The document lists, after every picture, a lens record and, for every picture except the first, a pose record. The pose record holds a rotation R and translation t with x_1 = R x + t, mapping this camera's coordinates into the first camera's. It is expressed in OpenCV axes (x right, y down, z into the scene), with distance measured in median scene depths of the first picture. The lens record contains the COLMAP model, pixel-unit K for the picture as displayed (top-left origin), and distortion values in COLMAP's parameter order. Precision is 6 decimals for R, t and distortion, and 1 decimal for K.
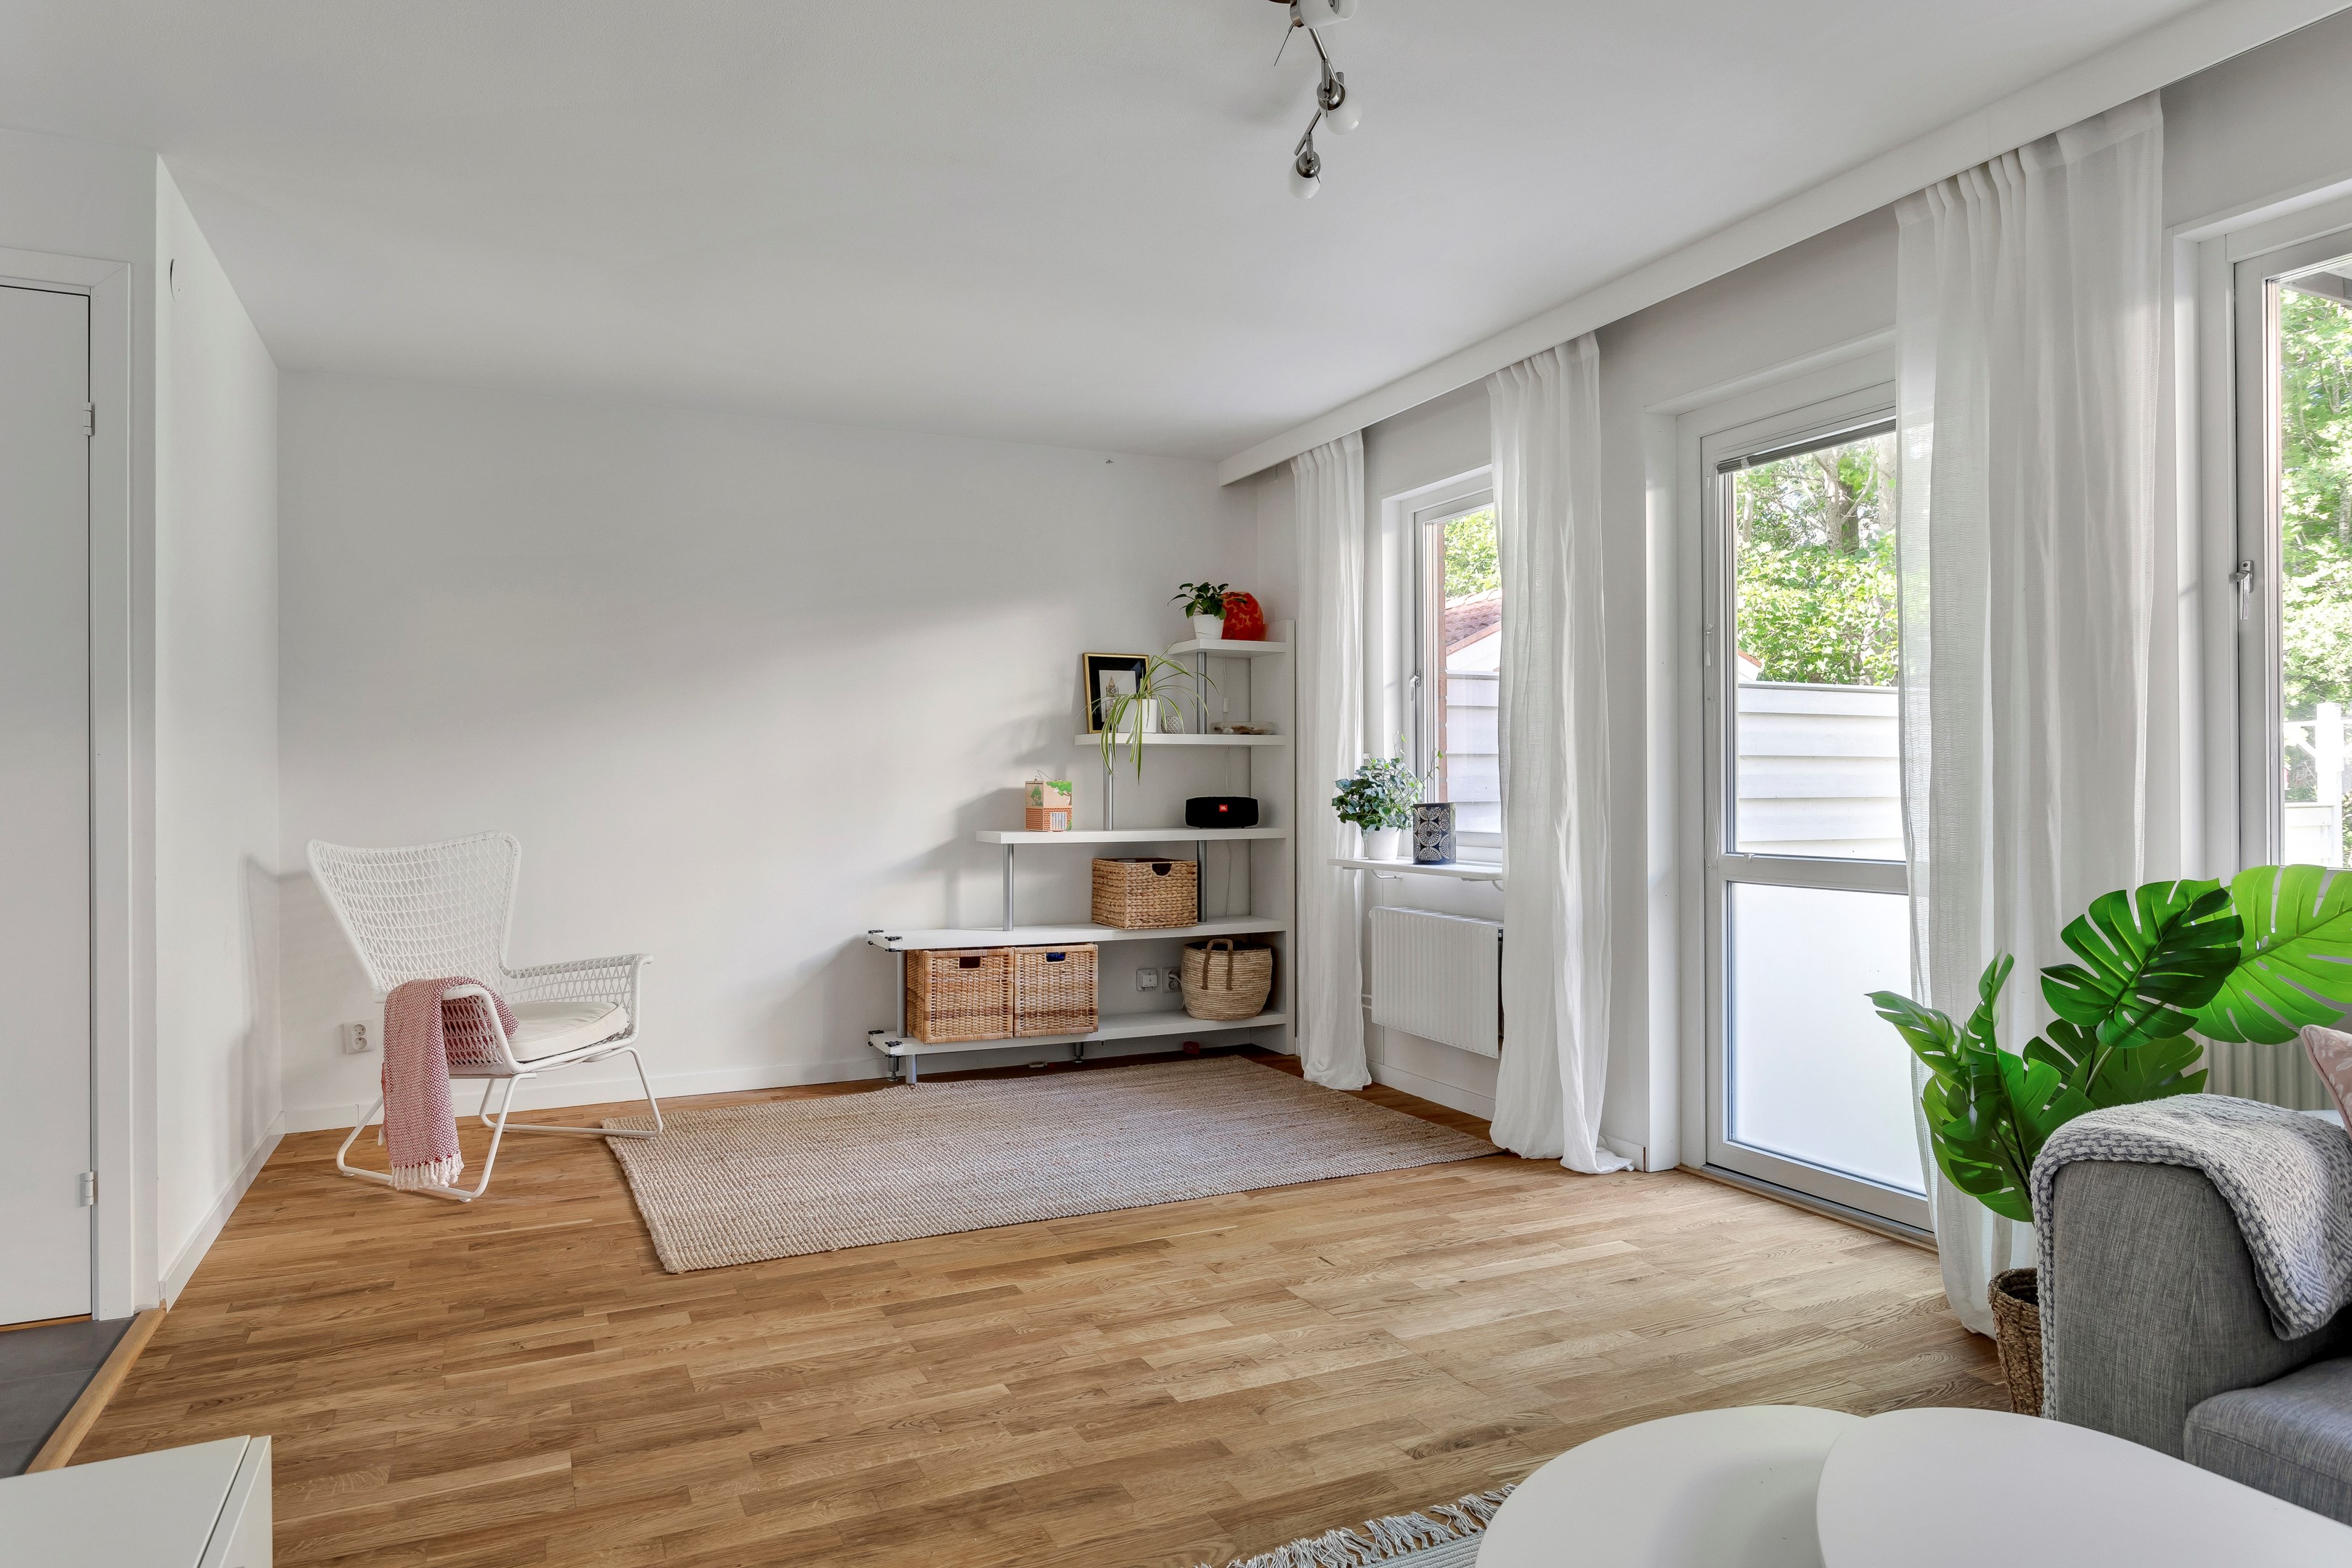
lens RADIAL K [[1427.6, 0, 1169.4], [0, 1427.6, 790.7], [0, 0, 1]] dist [0.002370, 0.001924]
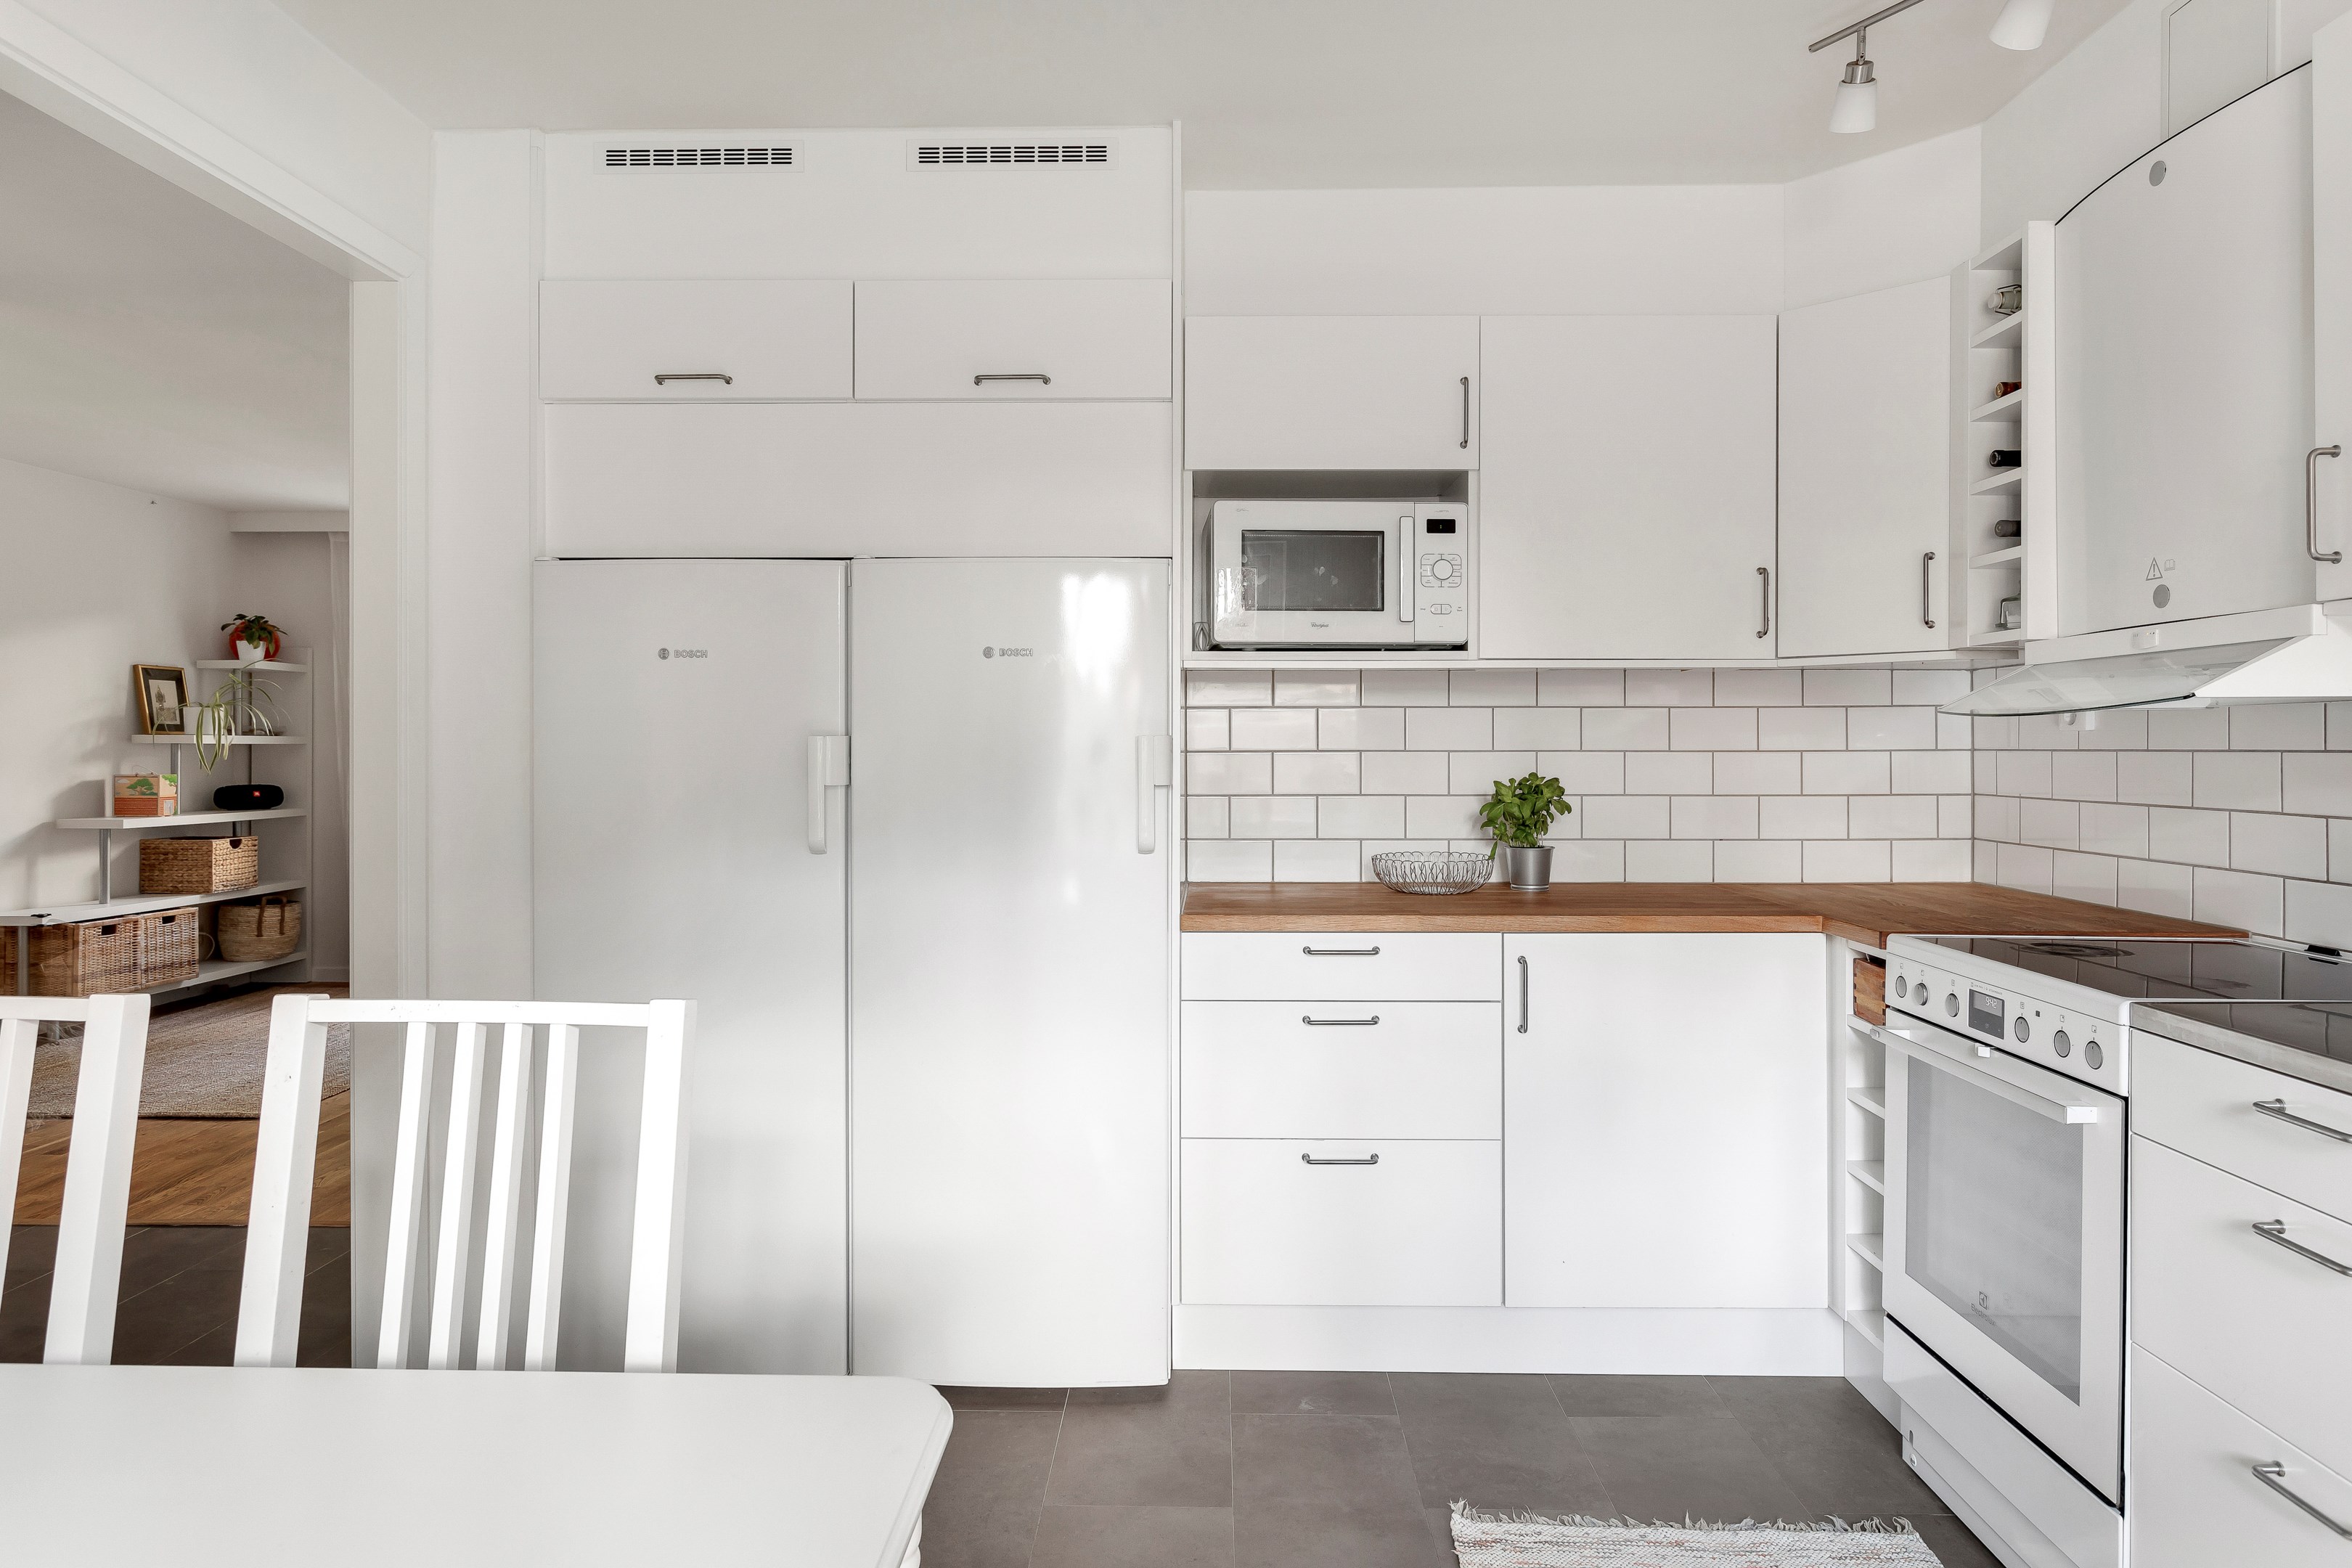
lens RADIAL K [[1427.8, 0, 1173.6], [0, 1427.8, 757.2], [0, 0, 1]] dist [0.002370, 0.001924]
pose [[0.446996, 0.000783, 0.894536, -0.821875], [-0.004715, 0.999988, 0.001481, -0.029179], [-0.894524, -0.004880, 0.446994, -0.325690]]
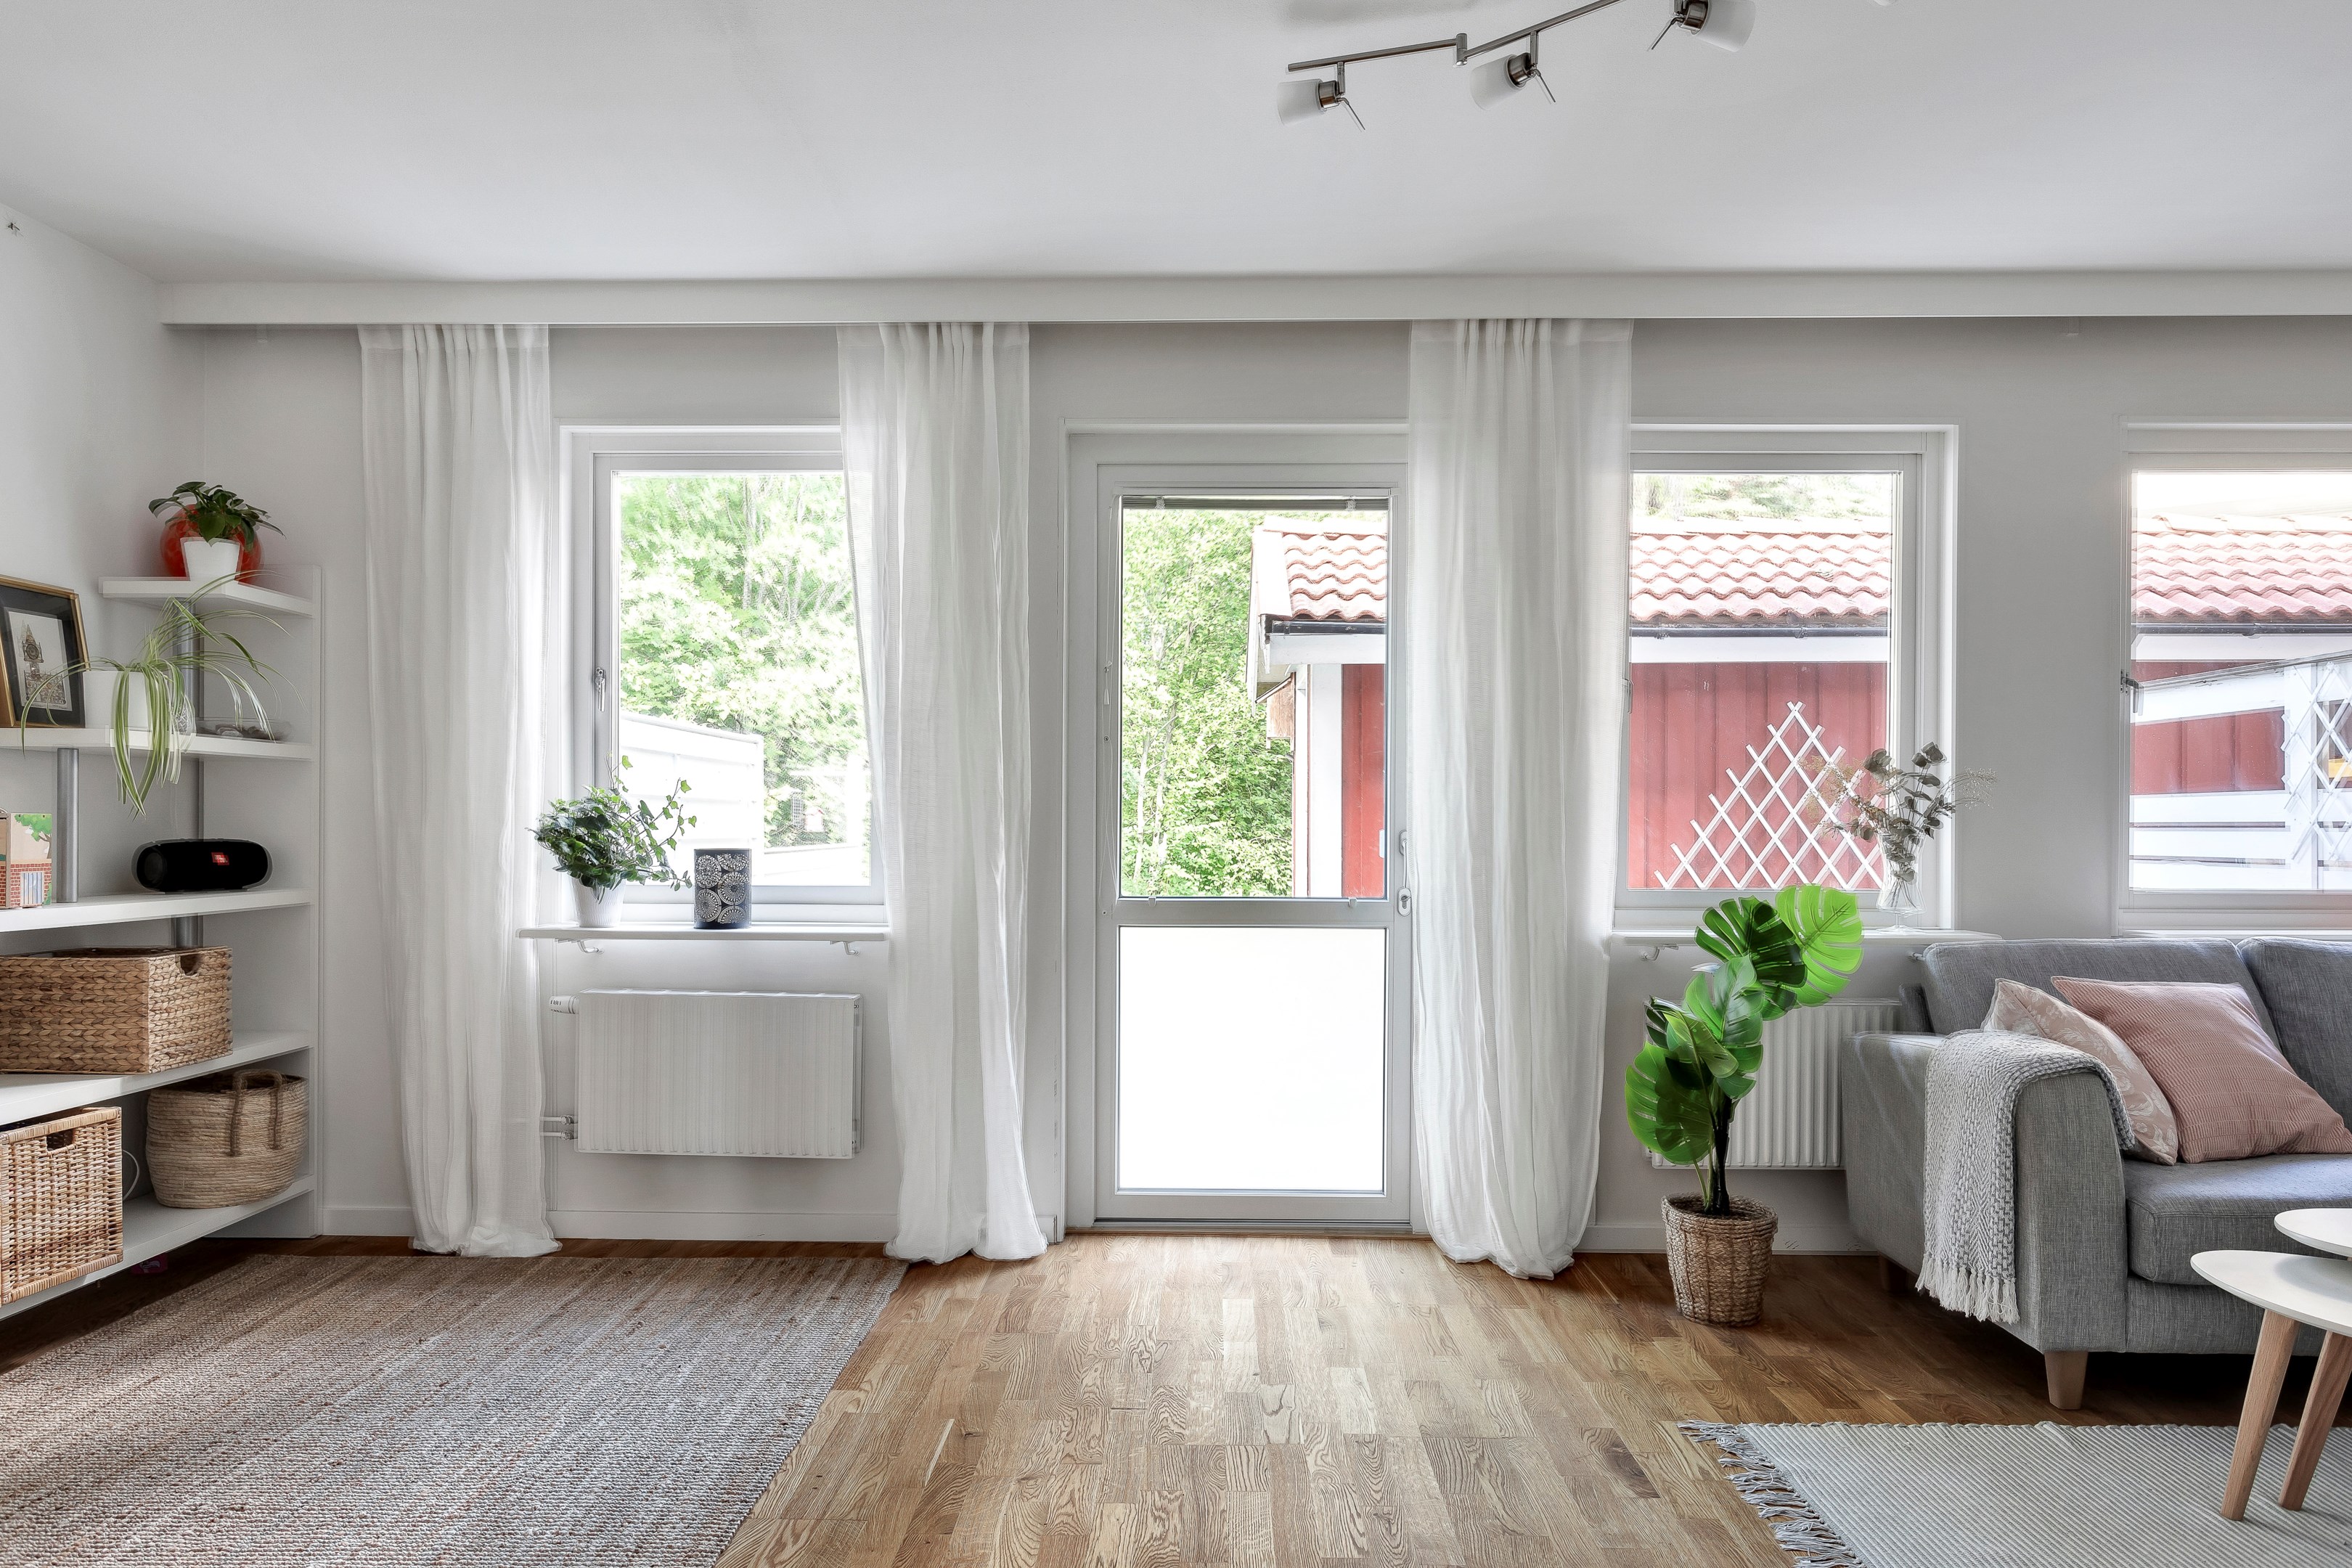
lens RADIAL K [[1685.2, 0, 1126.9], [0, 1685.2, 831.8], [0, 0, 1]] dist [-0.001648, -0.006253]
pose [[0.448038, -0.003678, 0.894007, -0.489037], [-0.003594, 0.999976, 0.005915, -0.005821], [-0.894007, -0.005863, 0.448014, 0.367657]]
